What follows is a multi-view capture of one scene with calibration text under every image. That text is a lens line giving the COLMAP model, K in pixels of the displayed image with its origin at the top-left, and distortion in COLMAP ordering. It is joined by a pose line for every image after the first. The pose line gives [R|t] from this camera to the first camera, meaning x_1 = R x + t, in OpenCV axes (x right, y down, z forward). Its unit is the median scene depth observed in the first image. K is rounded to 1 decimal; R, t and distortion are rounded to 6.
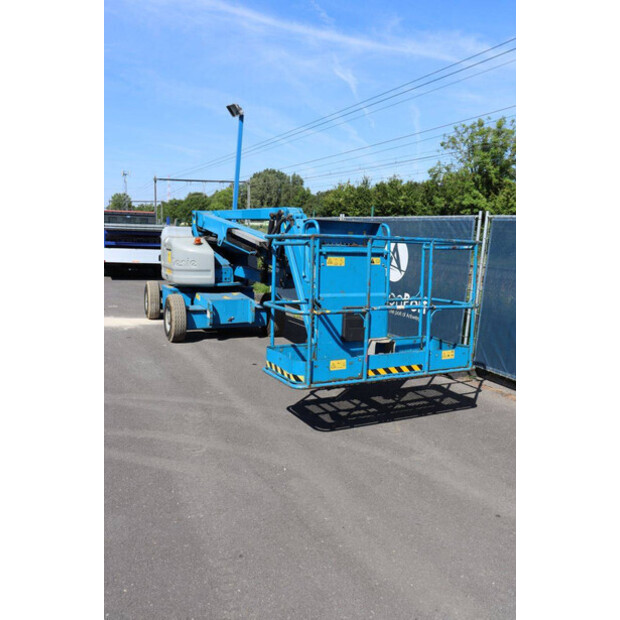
lens RADIAL K [[543.0, 0, 310.0], [0, 543.0, 312.0], [0, 0, 1]] dist [-0.101725, 0.020208]
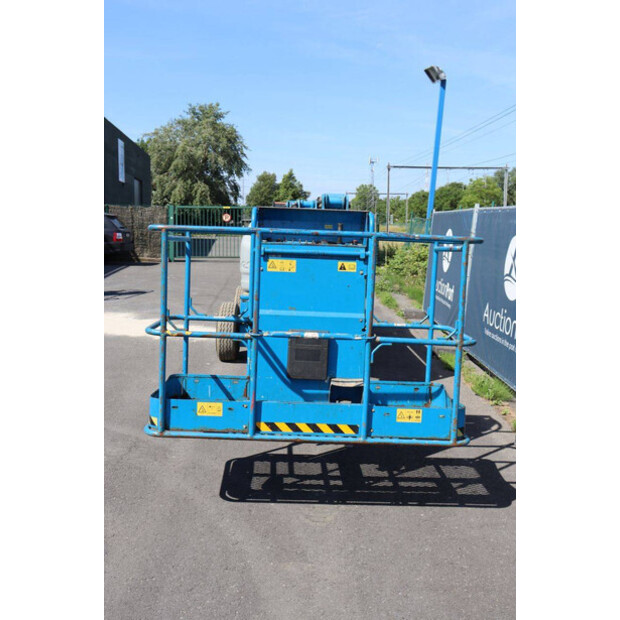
lens RADIAL K [[661.1, 0, 307.5], [0, 661.1, 307.3], [0, 0, 1]] dist [-0.020979, 0.000000]
pose [[0.900938, 0.056222, -0.430290, 0.455674], [-0.070360, 0.997377, -0.017001, -0.025583], [0.428206, 0.045592, 0.902530, 0.228159]]
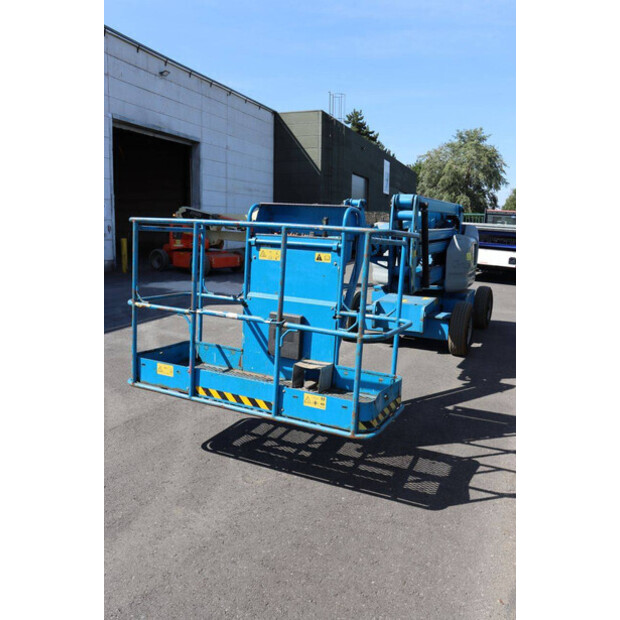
lens RADIAL K [[537.3, 0, 310.3], [0, 537.3, 307.2], [0, 0, 1]] dist [-0.097180, 0.007783]
pose [[0.609256, 0.125176, -0.783031, 0.718881], [-0.138006, 0.989131, 0.050744, -0.064243], [0.780872, 0.077147, 0.619909, 0.554957]]
